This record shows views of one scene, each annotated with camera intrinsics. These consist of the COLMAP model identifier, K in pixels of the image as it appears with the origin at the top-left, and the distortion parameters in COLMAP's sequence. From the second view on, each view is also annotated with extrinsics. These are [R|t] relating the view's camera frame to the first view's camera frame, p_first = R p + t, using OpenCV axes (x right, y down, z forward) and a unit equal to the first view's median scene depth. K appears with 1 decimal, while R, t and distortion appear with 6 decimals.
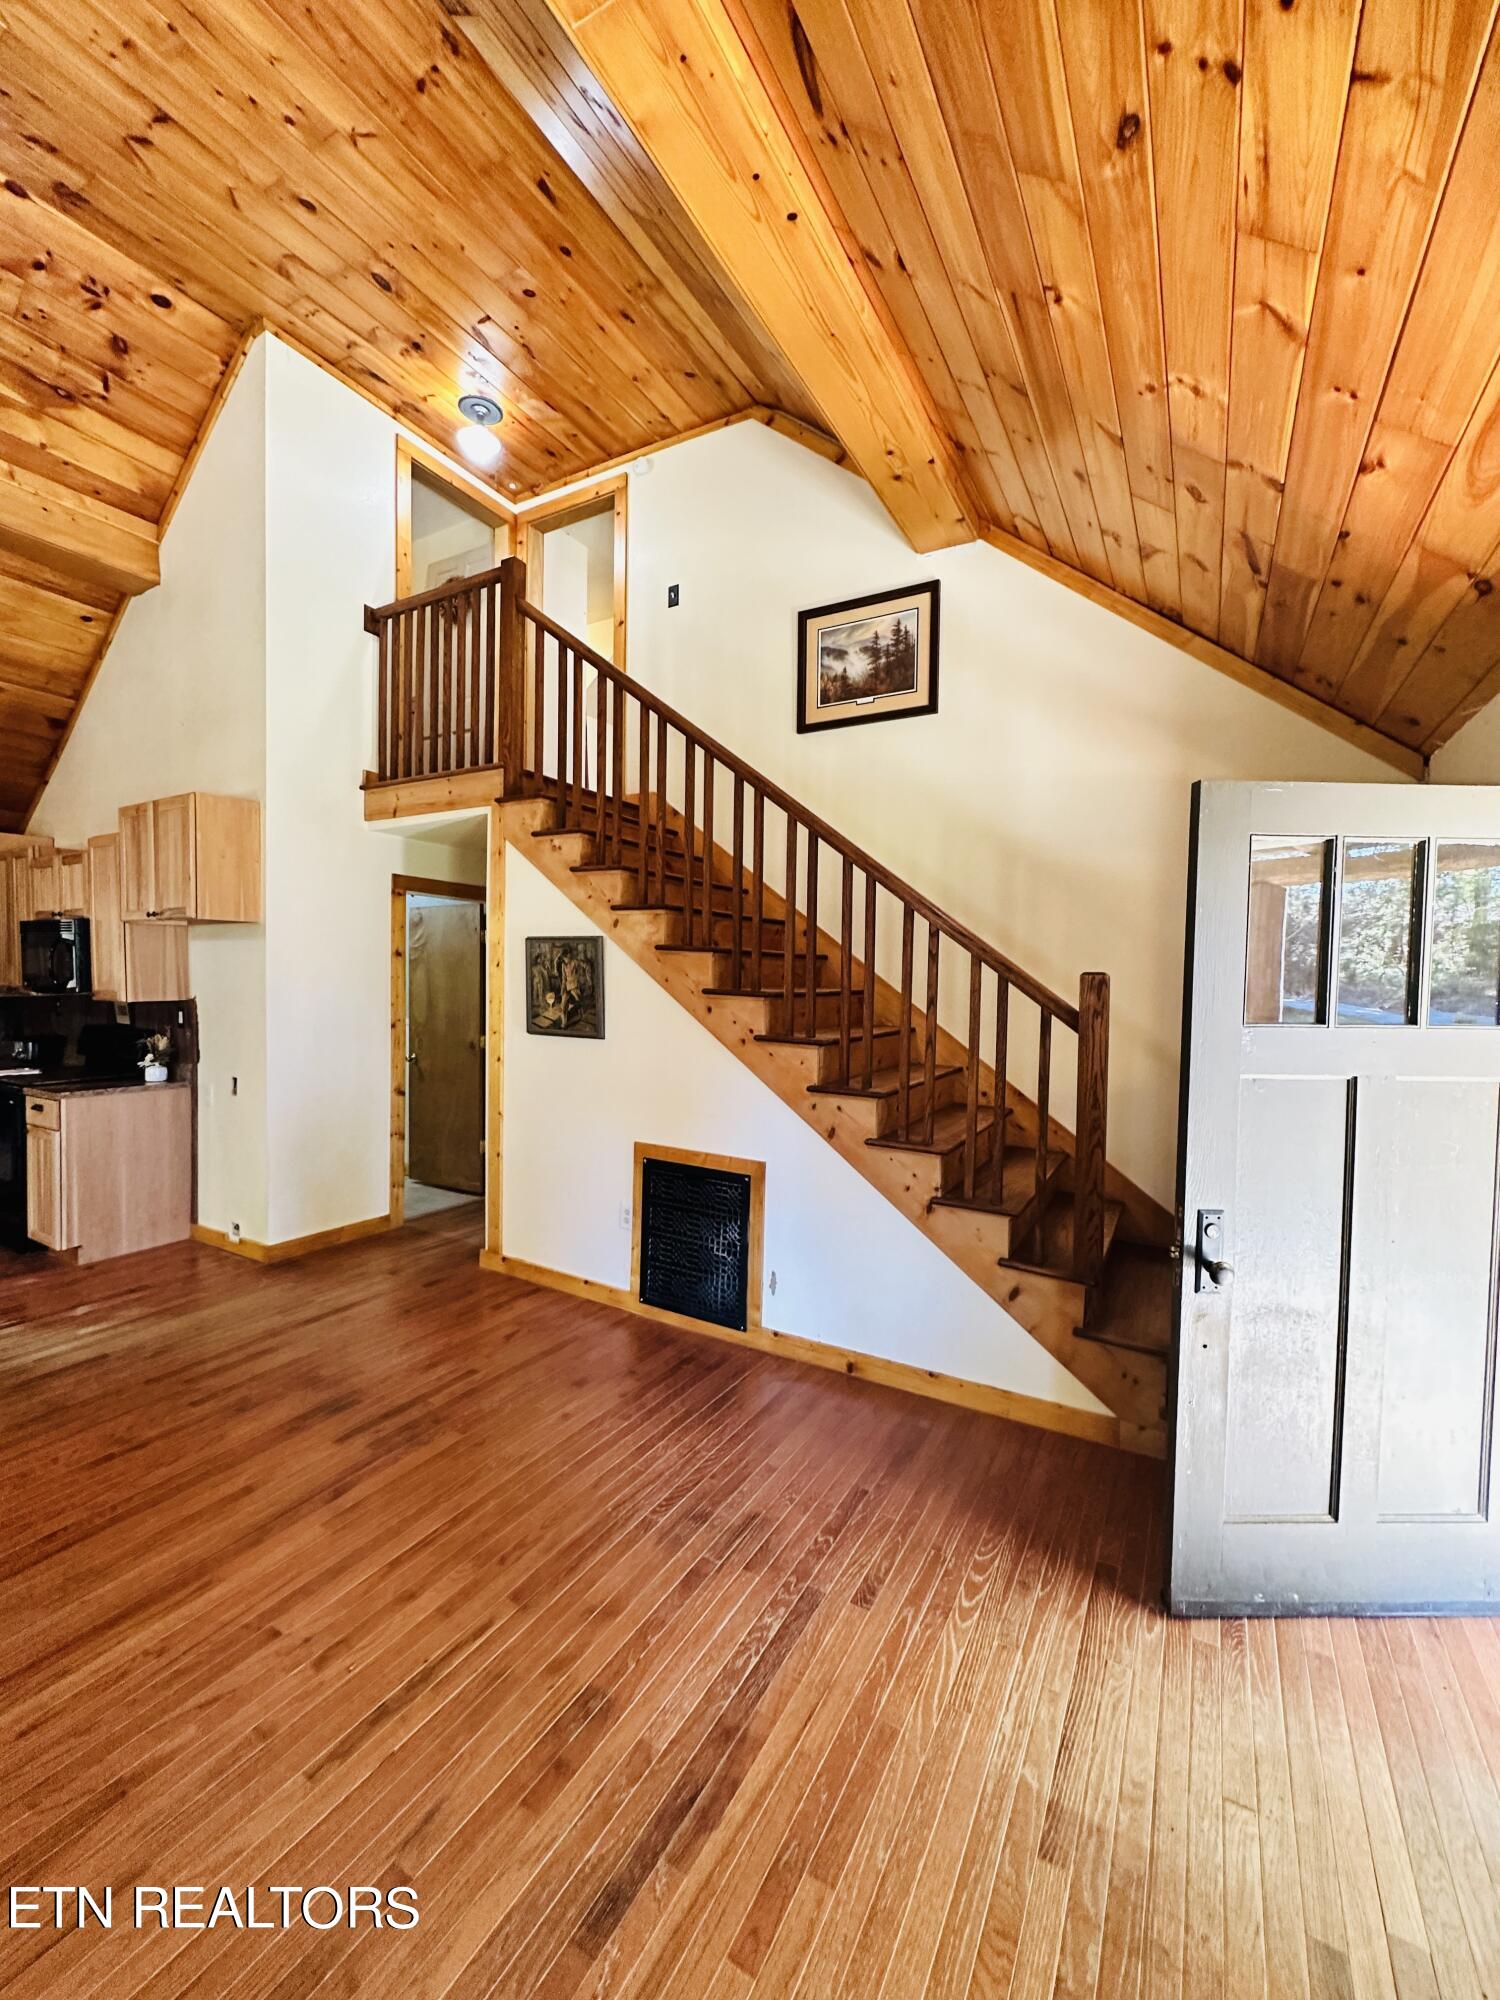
lens RADIAL K [[791.0, 0, 750.0], [0, 791.0, 1000.0], [0, 0, 1]] dist [-0.011127, 0.003080]
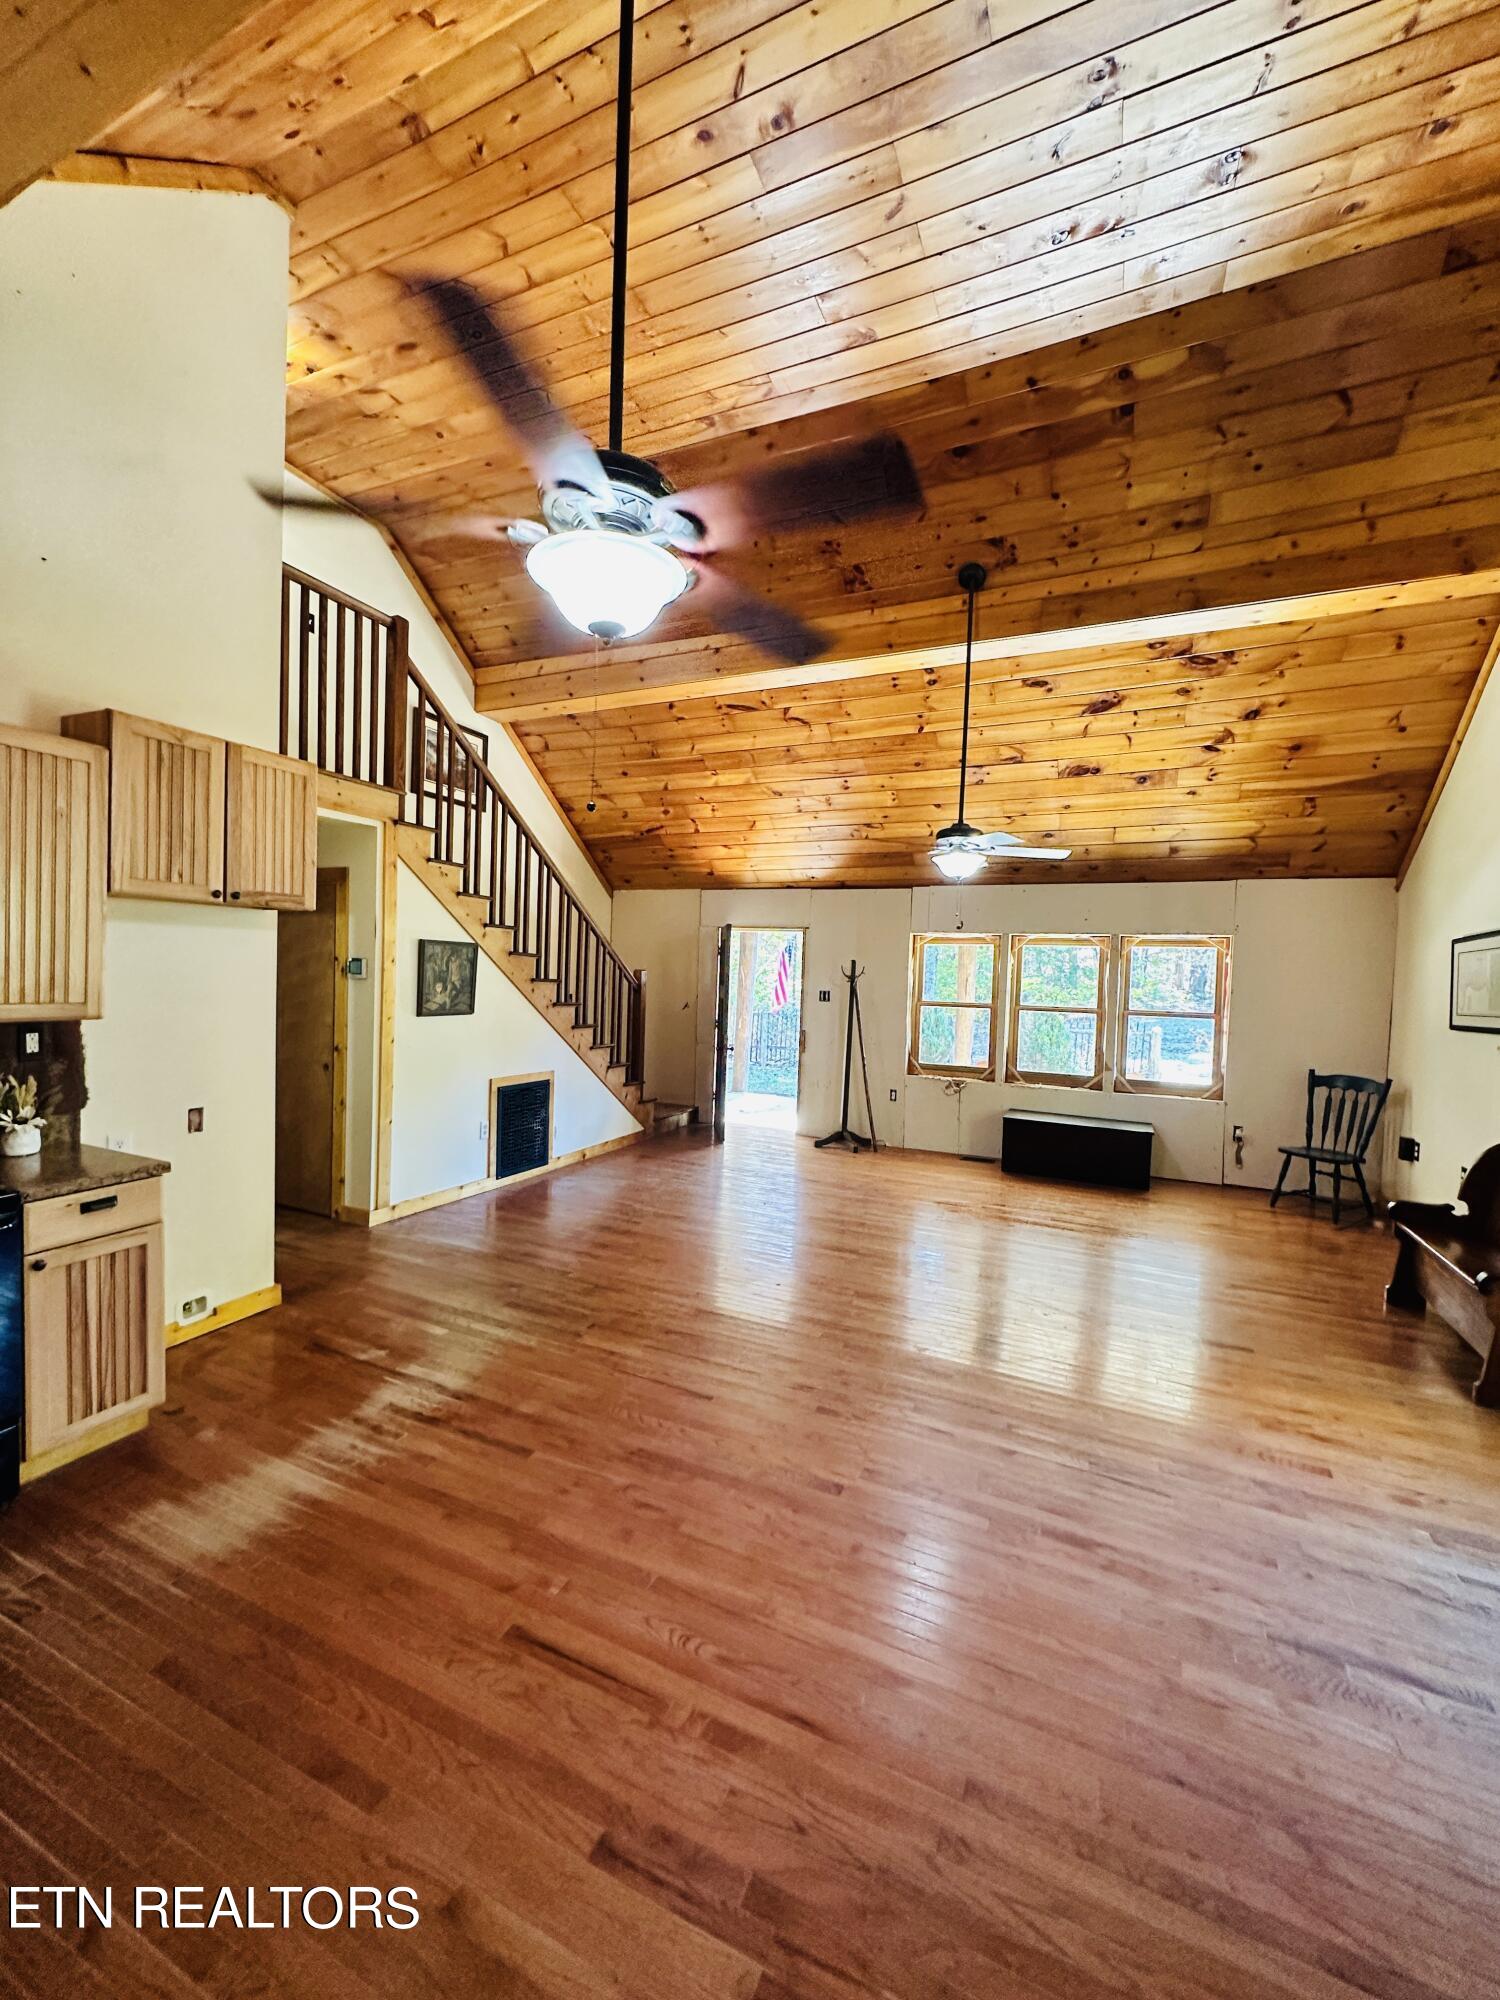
lens RADIAL K [[791.9, 0, 750.0], [0, 791.9, 1000.0], [0, 0, 1]] dist [-0.002344, -0.000131]
pose [[-0.081397, -0.053619, 0.995238, -1.570979], [-0.006518, 0.998559, 0.053265, -0.053716], [-0.996660, -0.002151, -0.081629, 0.574003]]
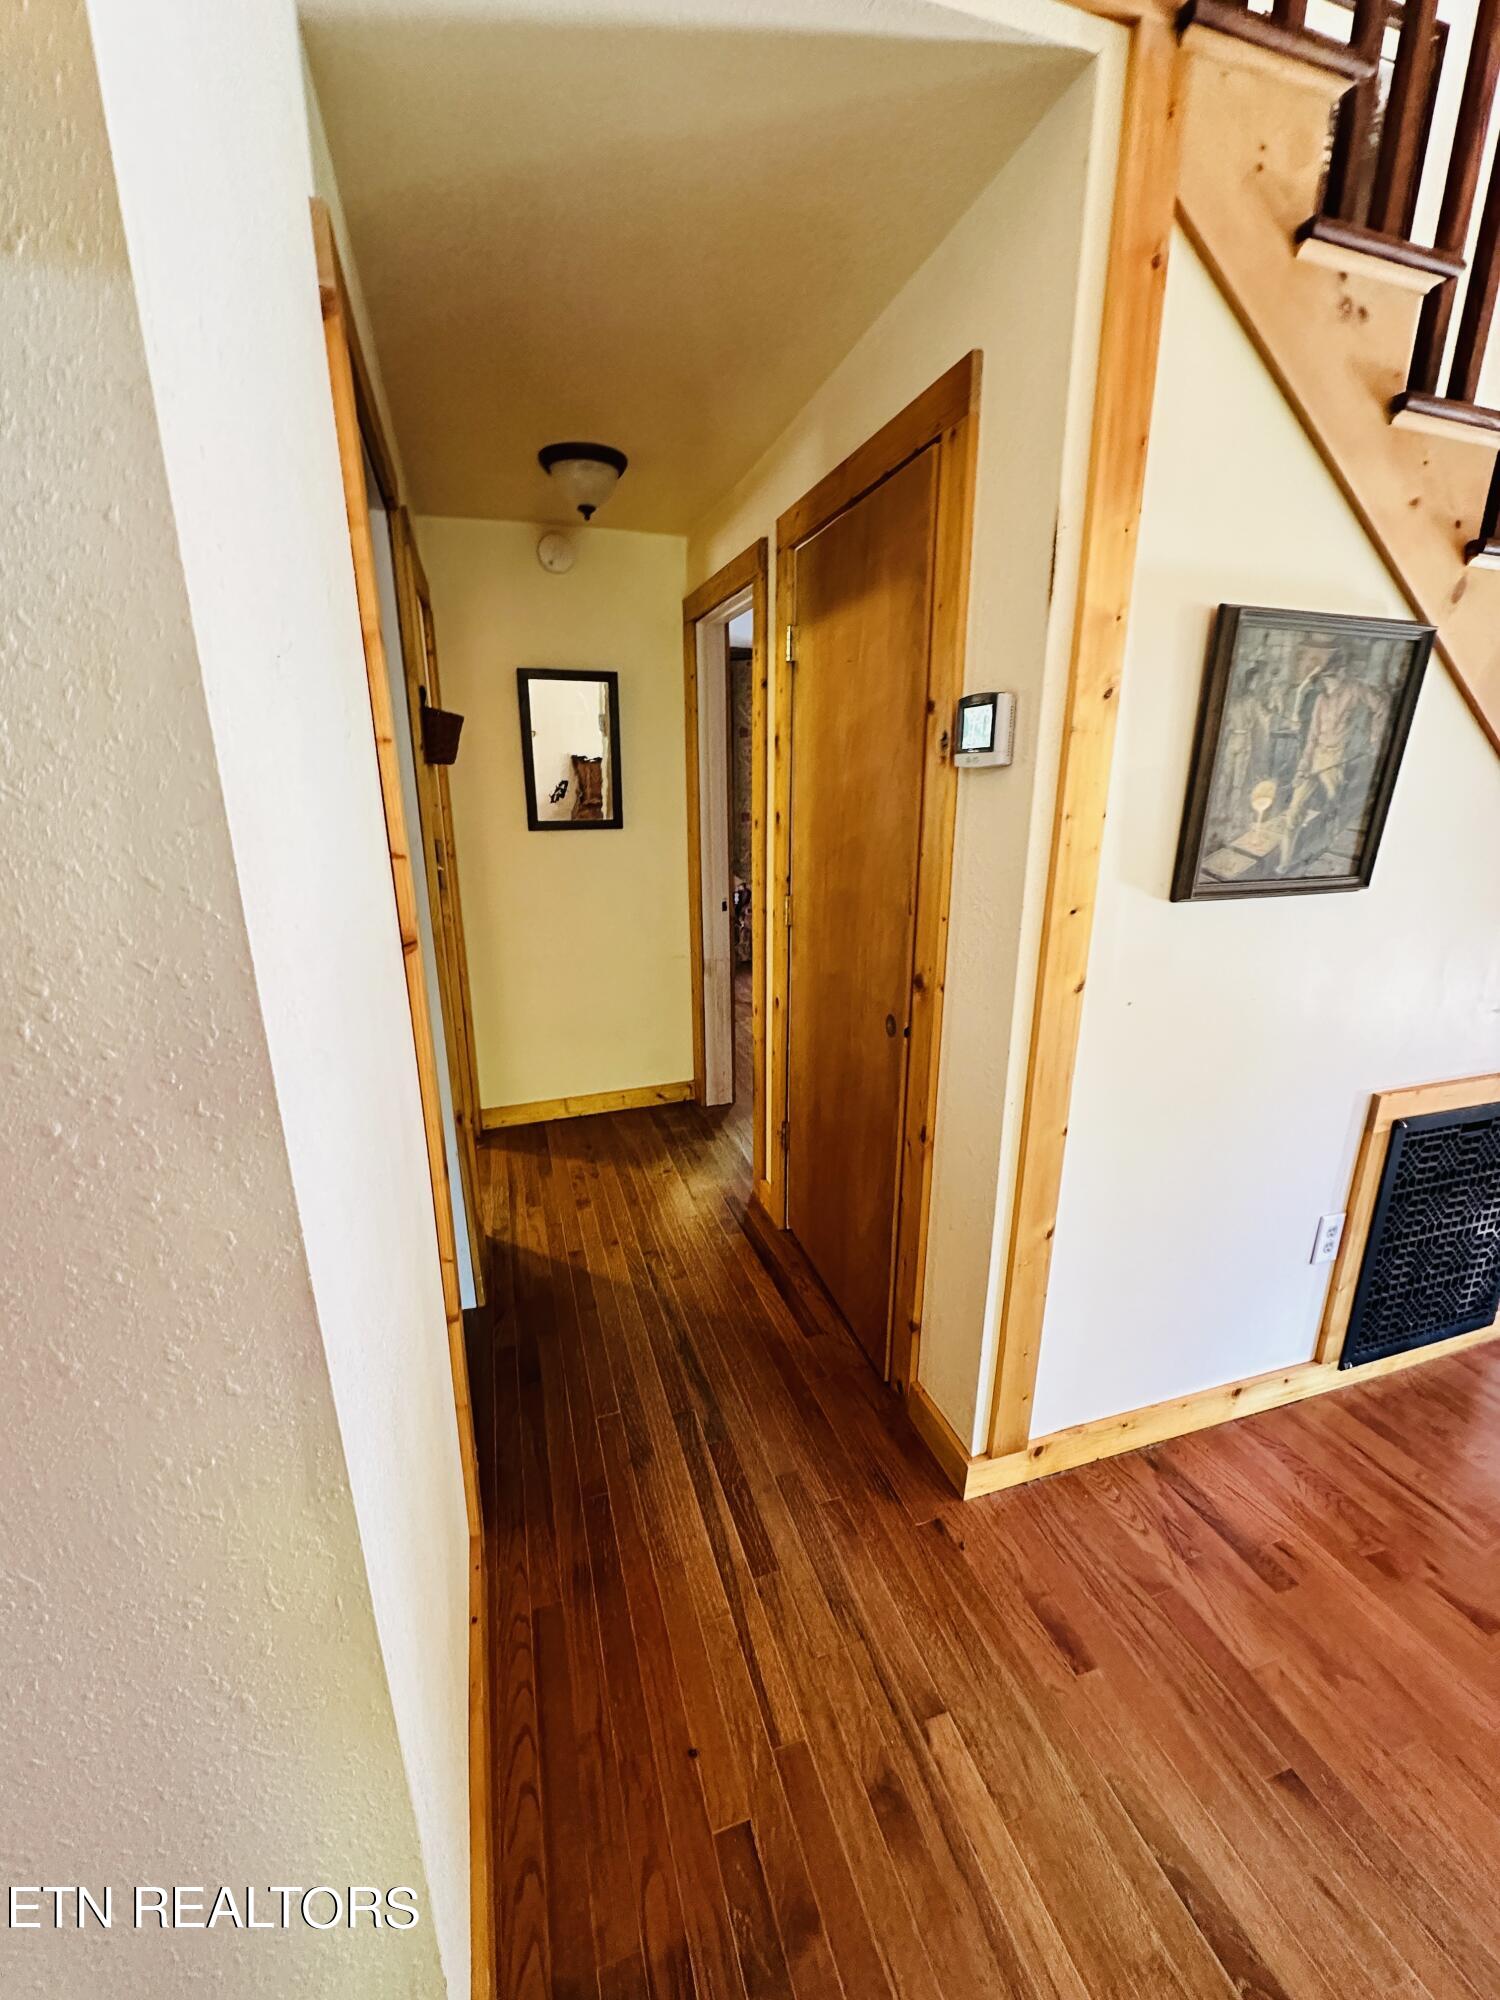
lens RADIAL K [[791.9, 0, 750.0], [0, 791.9, 1000.0], [0, 0, 1]] dist [-0.002344, -0.000131]
pose [[0.672057, -0.220226, 0.706994, -0.672301], [0.034393, 0.963005, 0.267279, -0.016874], [-0.739700, -0.155311, 0.654769, 0.897220]]
